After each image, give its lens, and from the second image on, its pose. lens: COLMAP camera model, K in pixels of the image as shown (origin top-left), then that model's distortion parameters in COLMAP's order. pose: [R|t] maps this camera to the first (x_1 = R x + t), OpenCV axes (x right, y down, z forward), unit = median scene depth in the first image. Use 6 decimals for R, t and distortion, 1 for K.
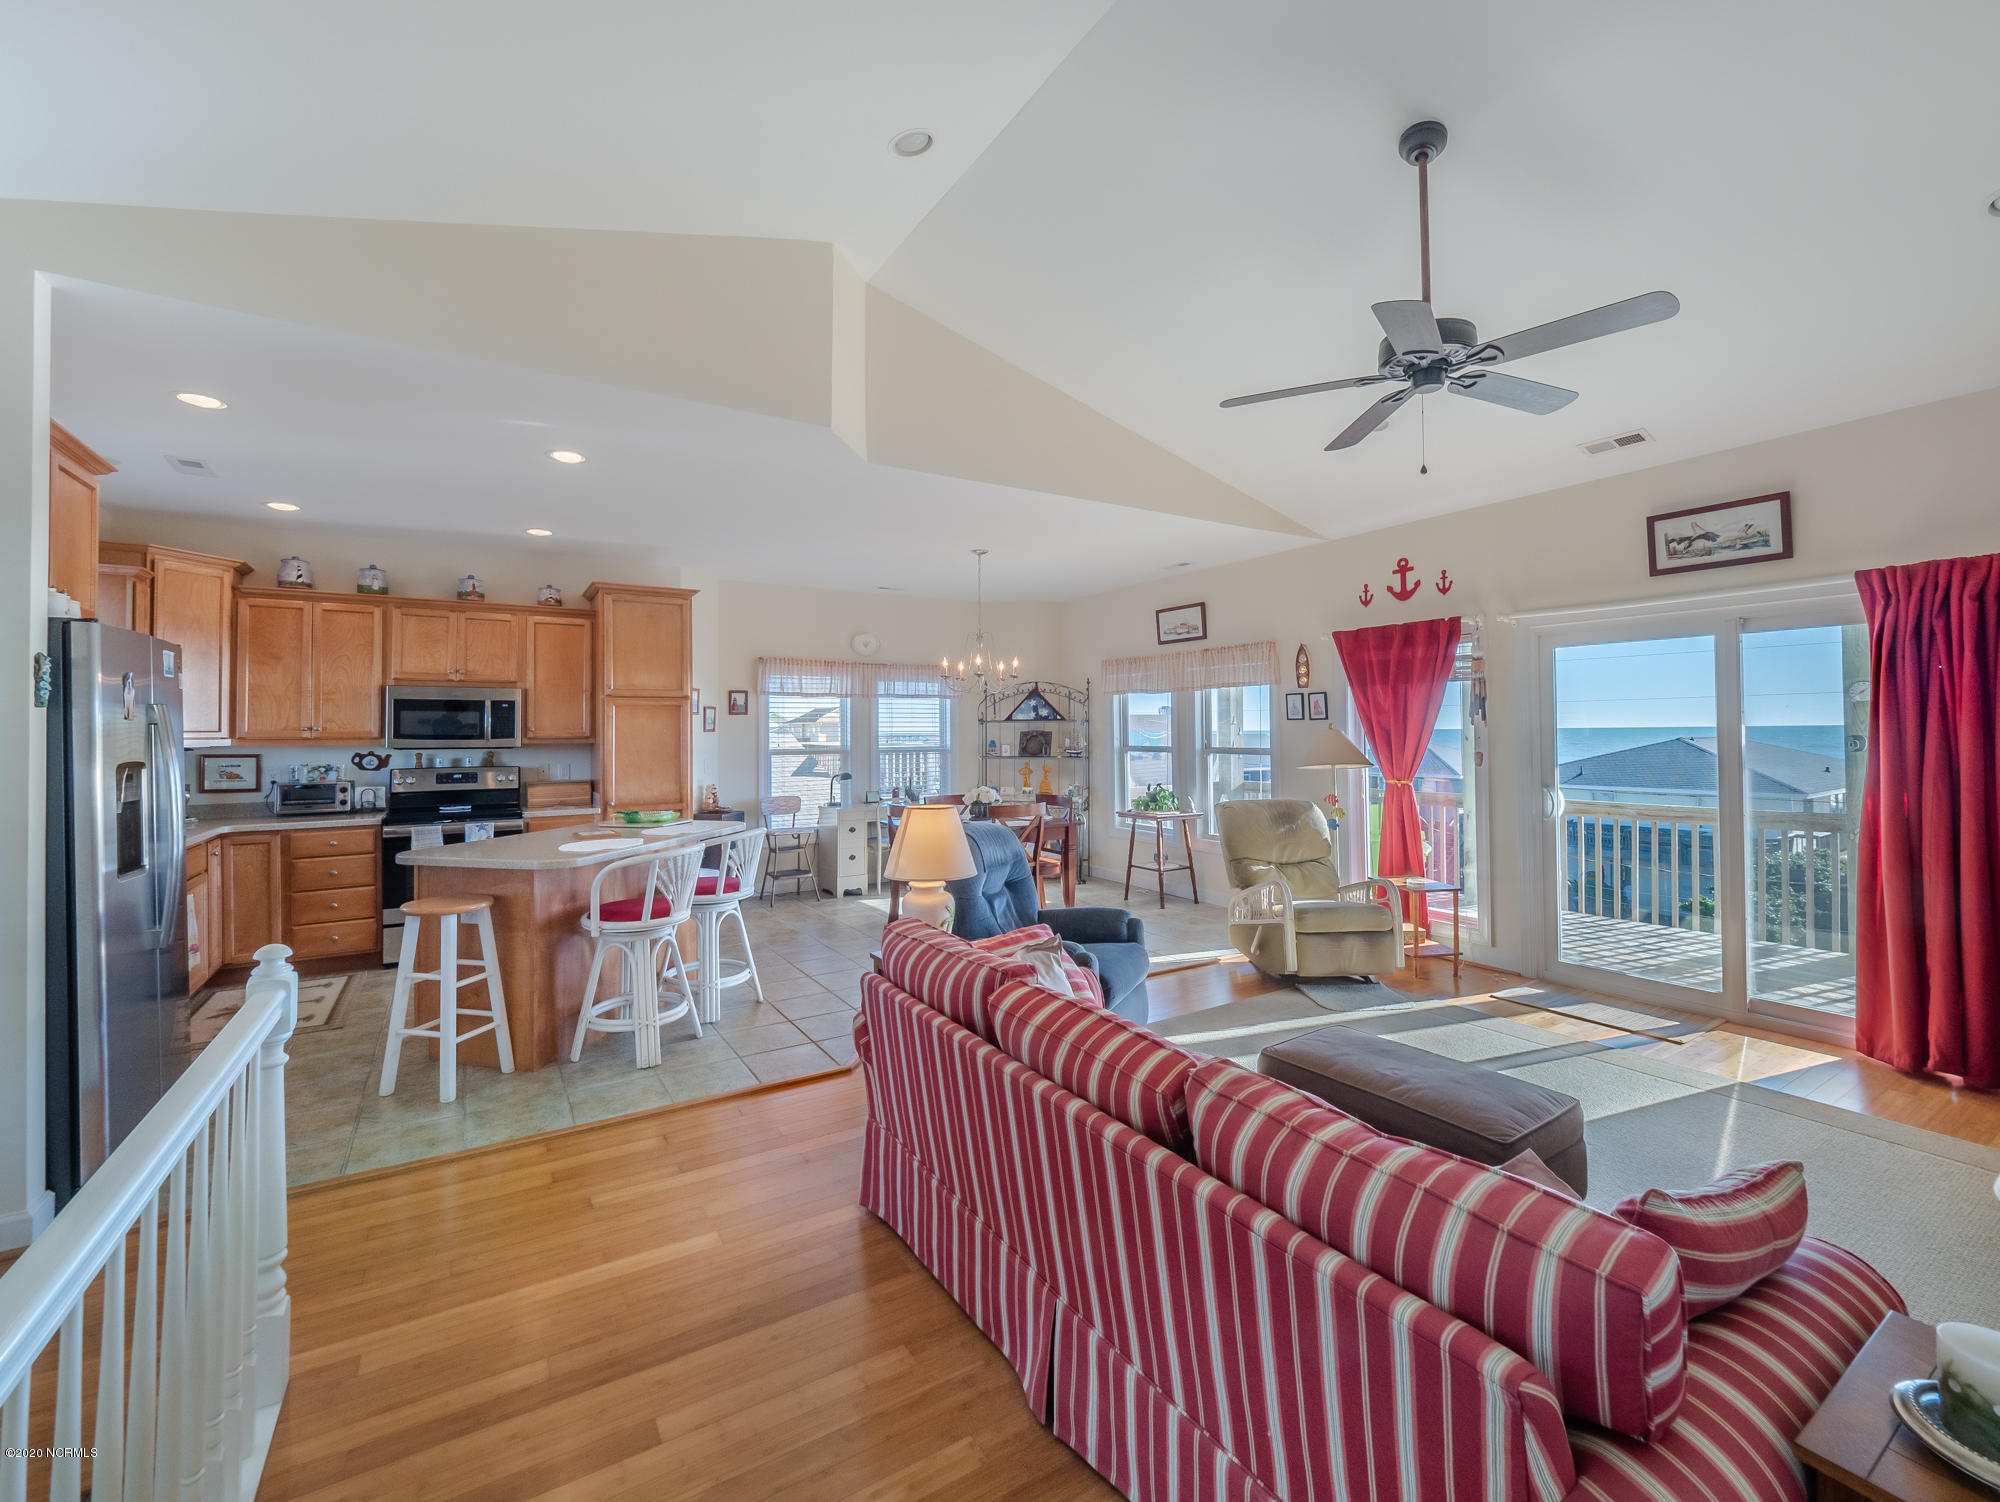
lens RADIAL K [[842.8, 0, 989.2], [0, 842.8, 725.0], [0, 0, 1]] dist [-0.001858, -0.003193]
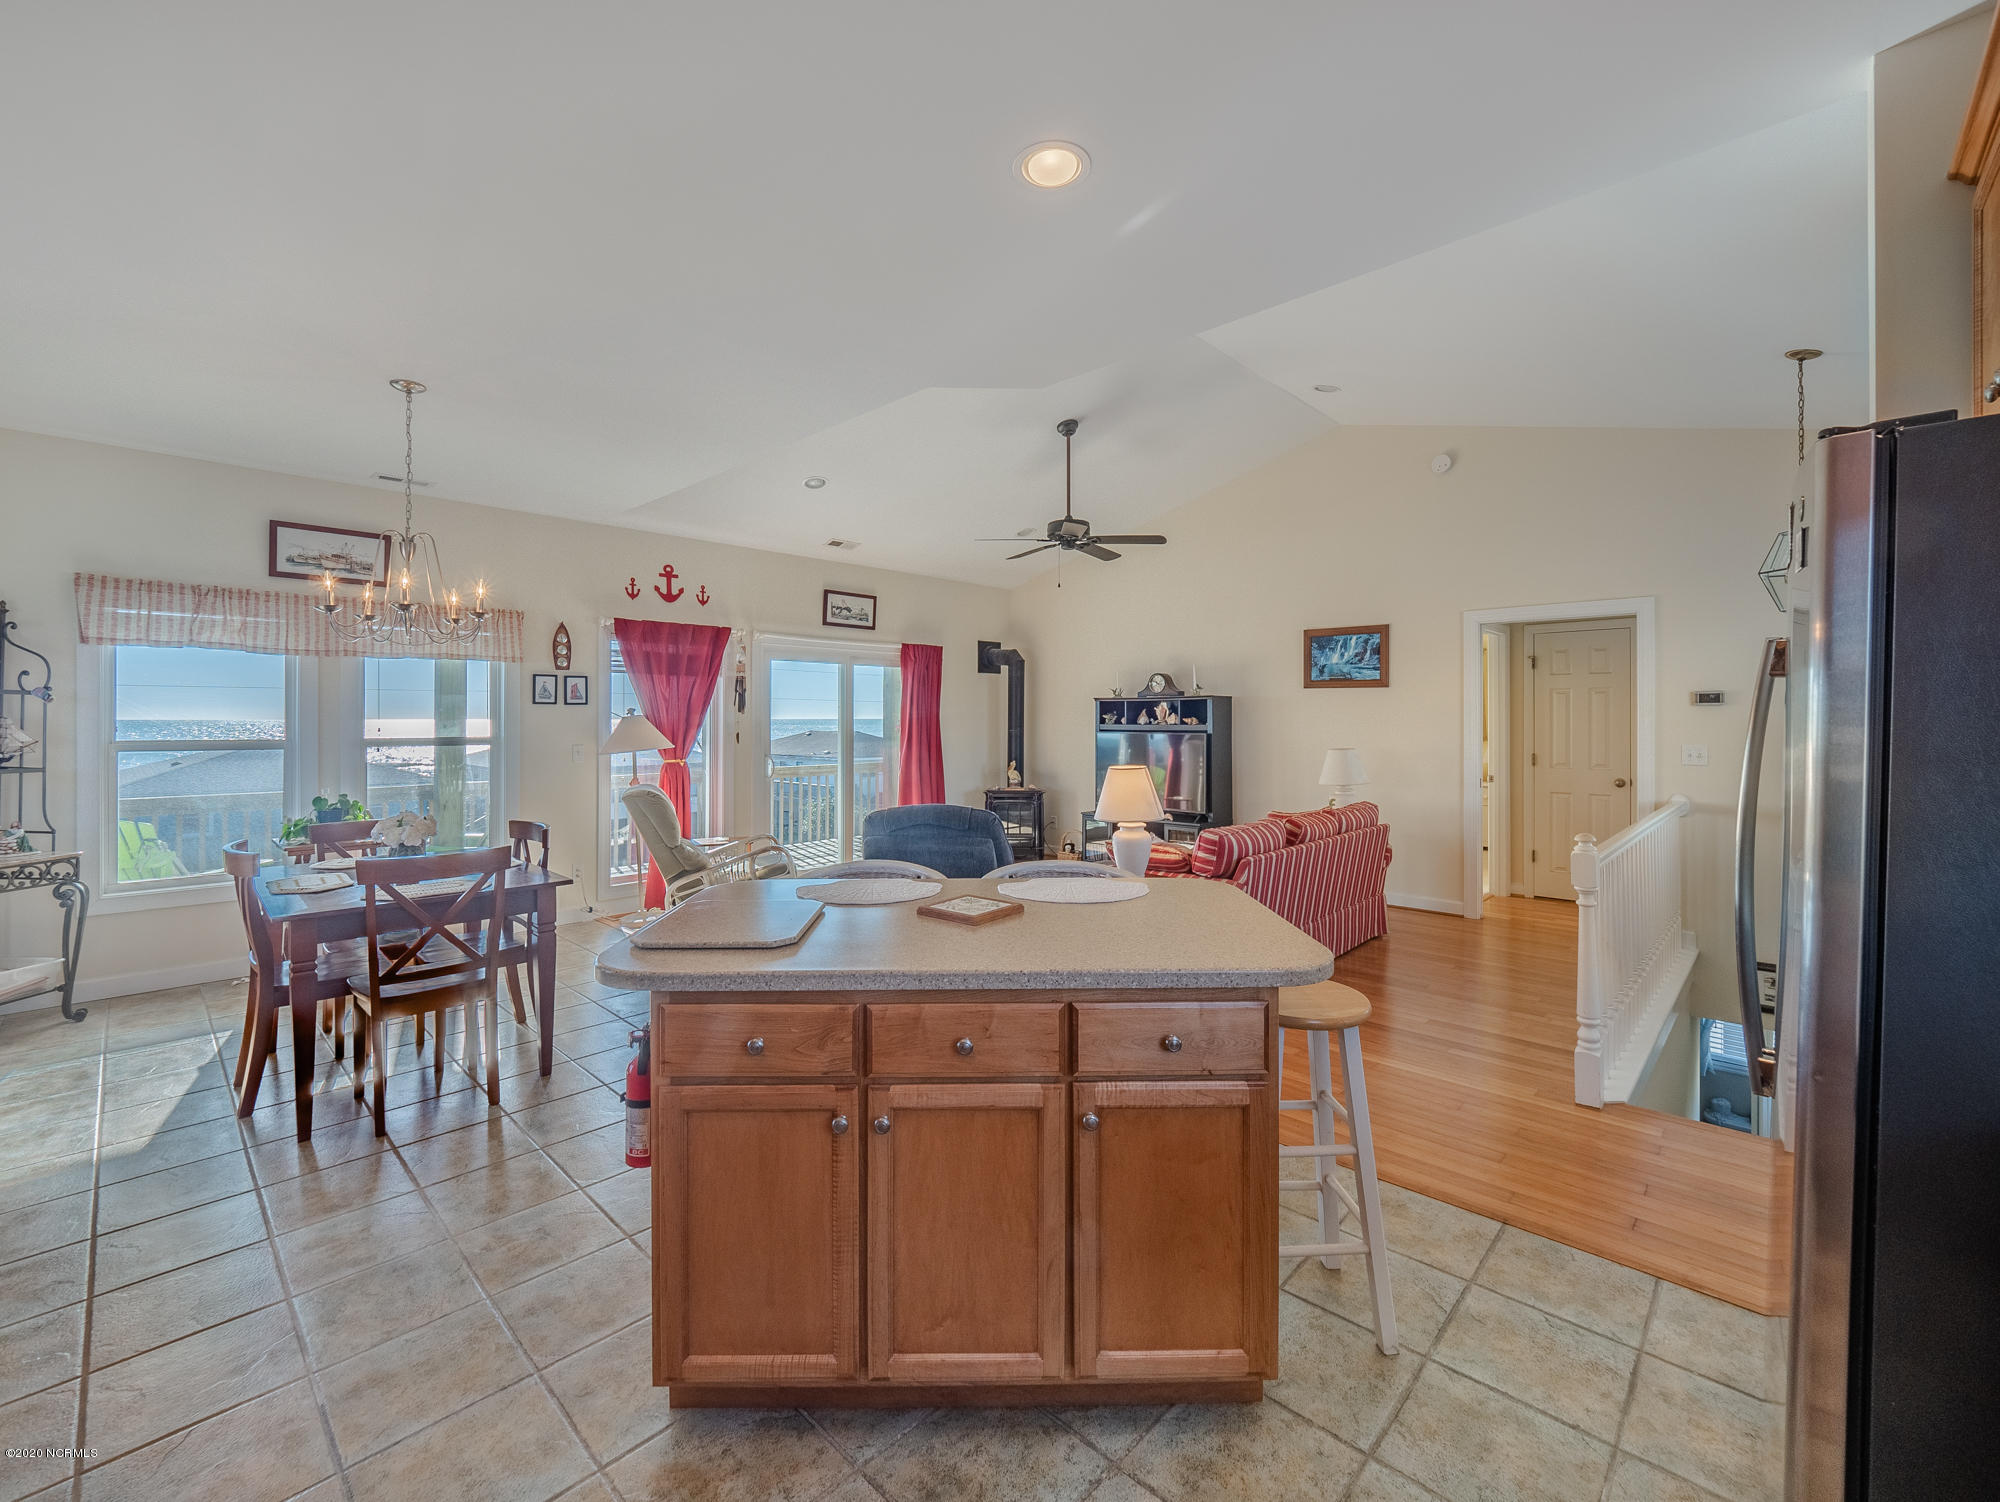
lens RADIAL K [[842.8, 0, 1000.4], [0, 842.8, 727.9], [0, 0, 1]] dist [-0.001858, -0.003193]
pose [[-0.251233, -0.002475, 0.967924, -0.720455], [-0.004573, 0.999989, 0.001370, 0.018920], [-0.967916, -0.004082, -0.251241, 0.843396]]
